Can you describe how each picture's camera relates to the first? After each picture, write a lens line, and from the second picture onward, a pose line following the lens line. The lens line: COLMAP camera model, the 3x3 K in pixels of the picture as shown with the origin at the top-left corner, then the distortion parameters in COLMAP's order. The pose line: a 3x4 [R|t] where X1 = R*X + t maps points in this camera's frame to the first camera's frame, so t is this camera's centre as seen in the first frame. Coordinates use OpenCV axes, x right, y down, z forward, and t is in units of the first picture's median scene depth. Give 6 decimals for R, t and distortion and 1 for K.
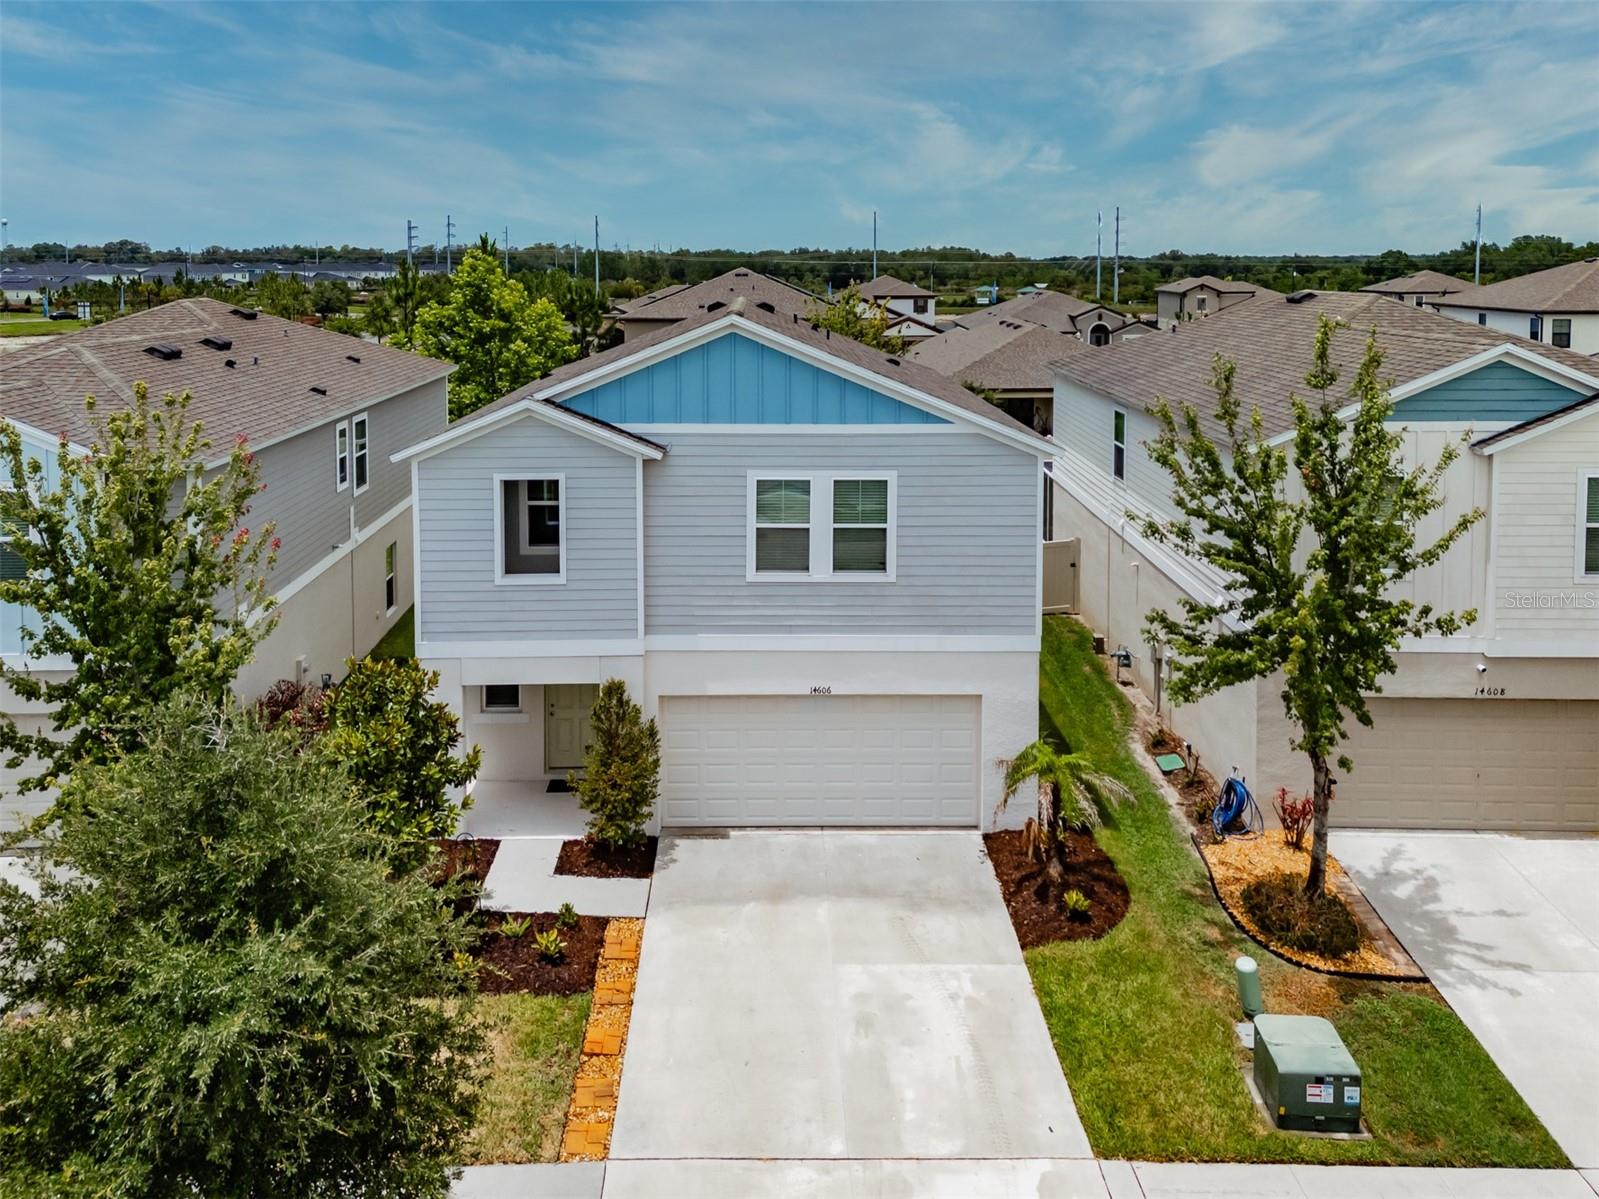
lens RADIAL K [[1256.6, 0, 746.2], [0, 1256.6, 341.5], [0, 0, 1]] dist [0.014854, 0.000499]
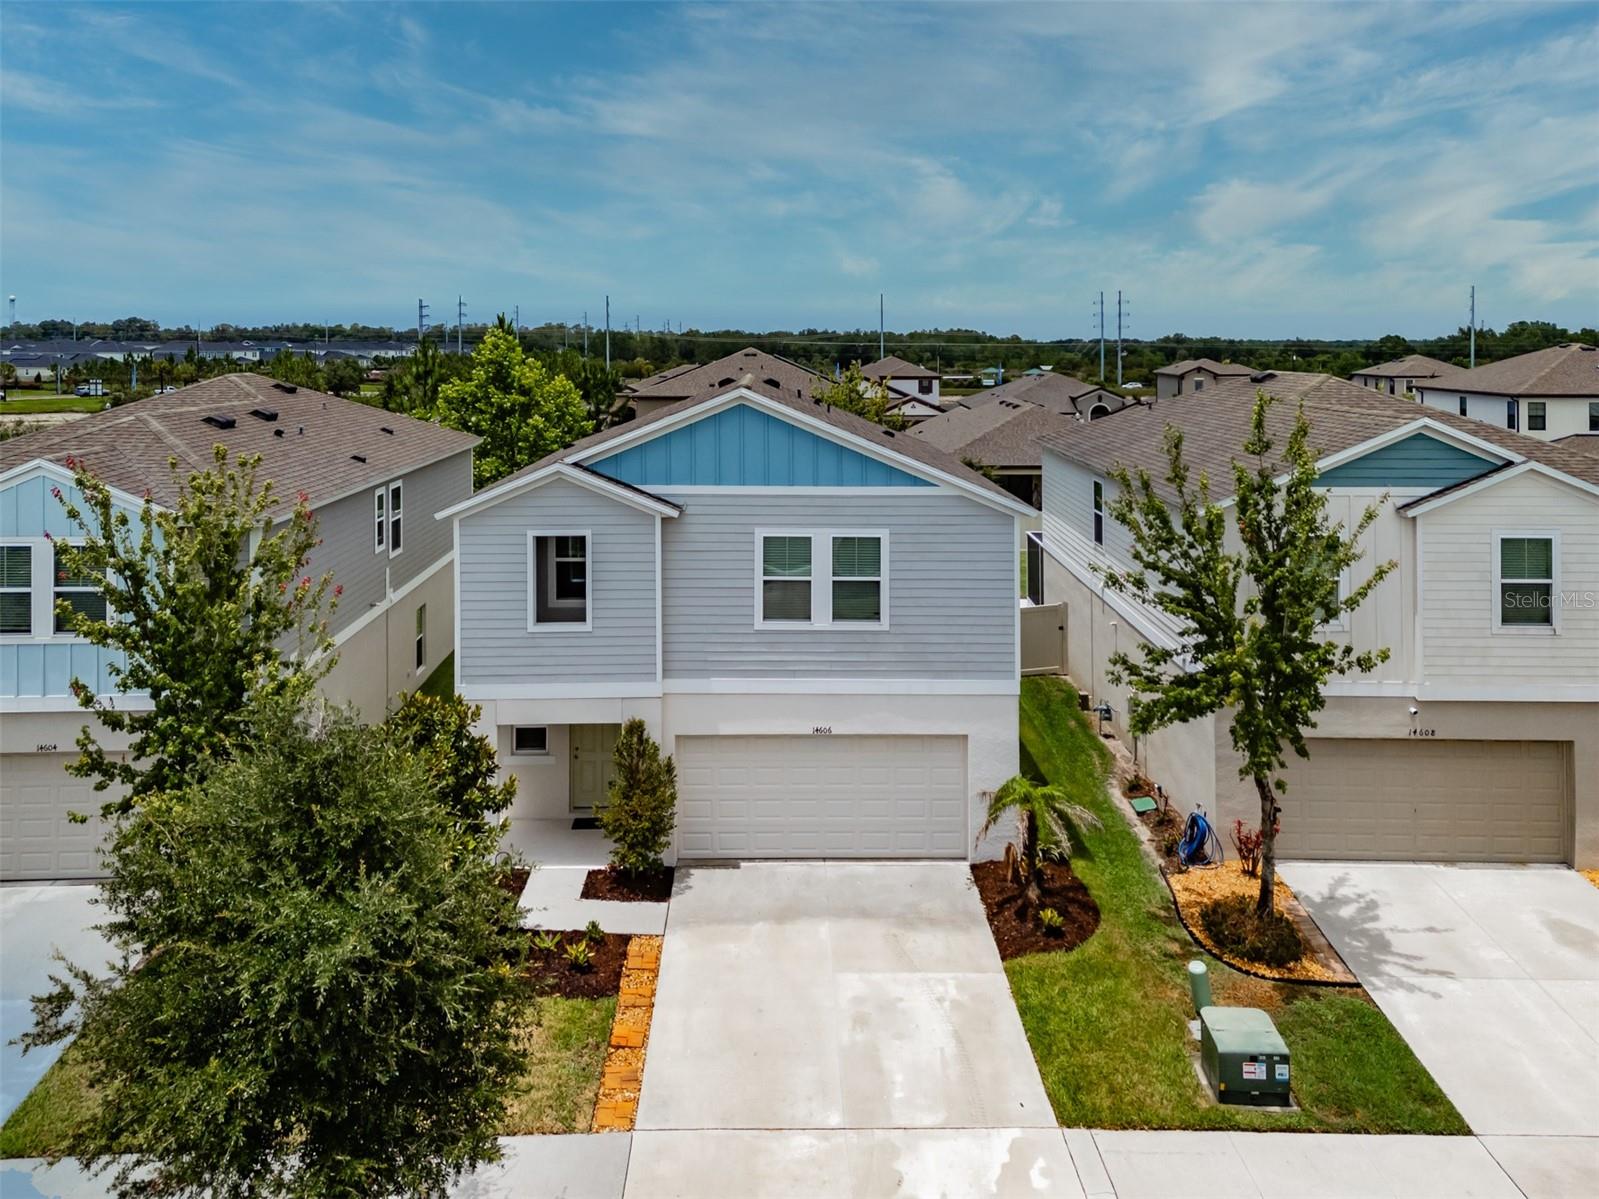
lens RADIAL K [[1256.6, 0, 767.6], [0, 1256.6, 333.7], [0, 0, 1]] dist [0.014854, 0.000499]
pose [[0.999933, 0.005578, 0.010171, -0.001711], [-0.004847, 0.997504, -0.070445, 0.008304], [-0.010539, 0.070391, 0.997464, -0.128837]]
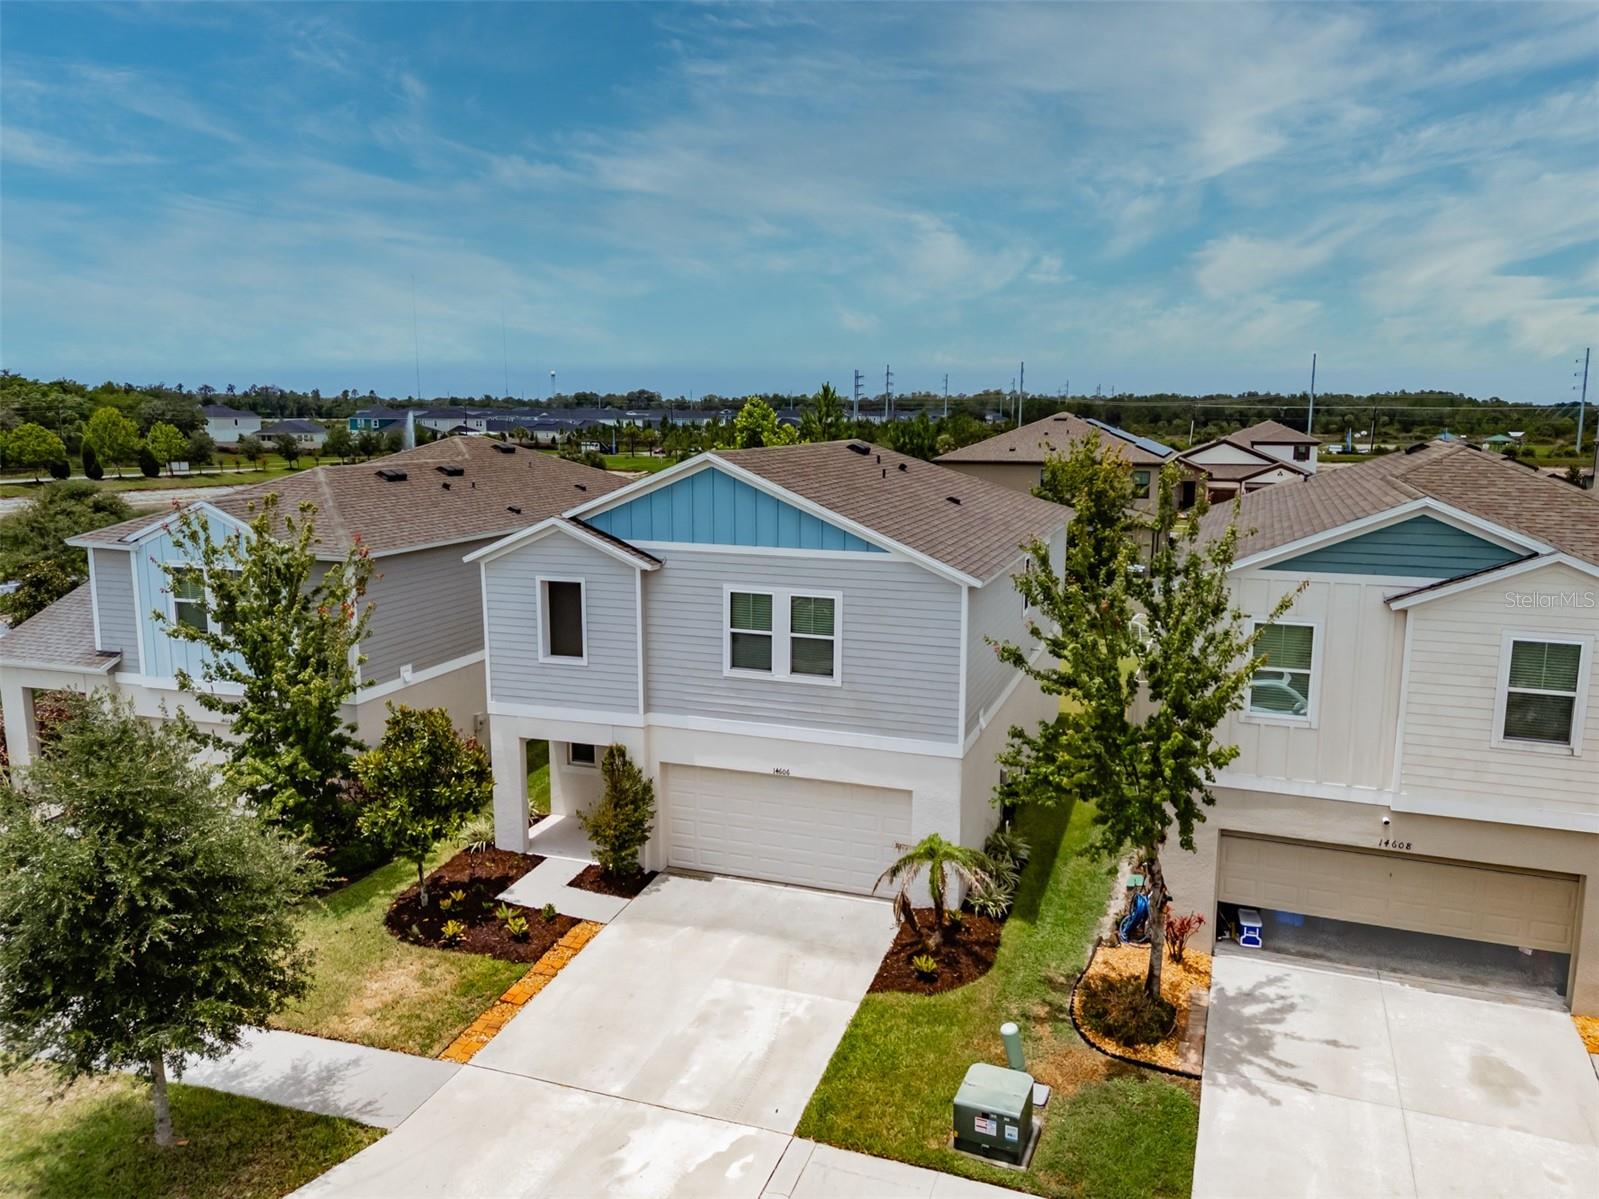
lens RADIAL K [[1181.6, 0, 779.8], [0, 1181.6, 595.6], [0, 0, 1]] dist [0.043898, -0.038020]
pose [[0.941105, 0.060220, -0.332709, 0.431120], [-0.028027, 0.994519, 0.100729, -0.002386], [0.336952, -0.085472, 0.937634, -0.042599]]
